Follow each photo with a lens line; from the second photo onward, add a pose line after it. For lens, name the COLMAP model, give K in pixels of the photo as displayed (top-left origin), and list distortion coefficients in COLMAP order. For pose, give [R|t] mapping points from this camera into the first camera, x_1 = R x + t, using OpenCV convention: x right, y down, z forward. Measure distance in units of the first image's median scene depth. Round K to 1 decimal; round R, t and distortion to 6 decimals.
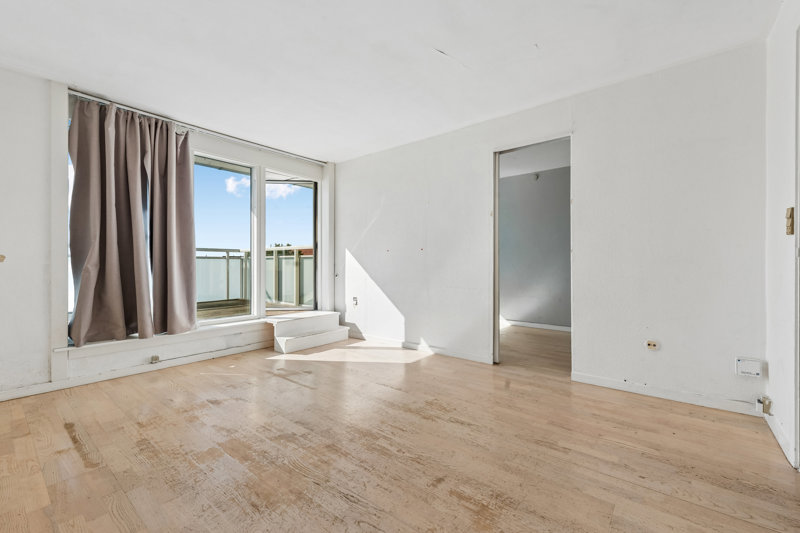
lens RADIAL K [[342.3, 0, 401.4], [0, 342.3, 265.1], [0, 0, 1]] dist [-0.002844, -0.000879]
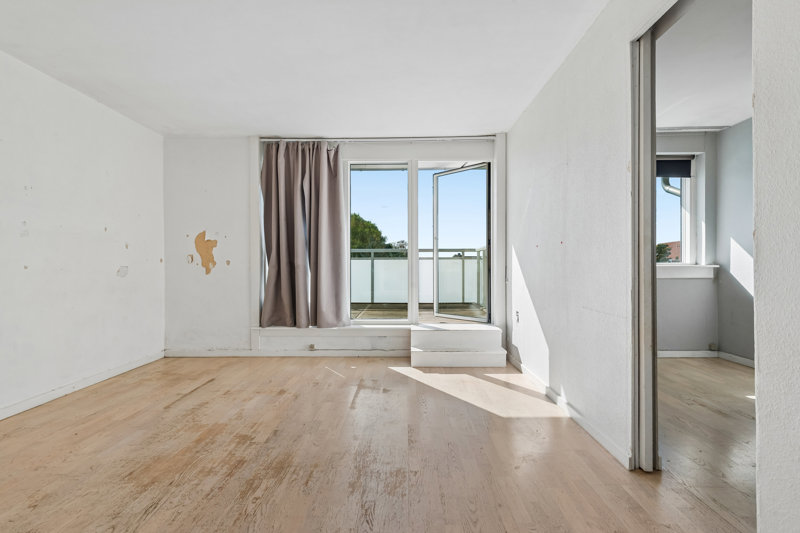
lens RADIAL K [[403.3, 0, 398.7], [0, 403.3, 267.5], [0, 0, 1]] dist [0.012692, -0.000214]
pose [[0.603542, 0.006025, -0.797308, 0.566809], [0.001758, 0.999959, 0.008888, -0.011233], [0.797329, -0.006766, 0.603507, 0.402692]]
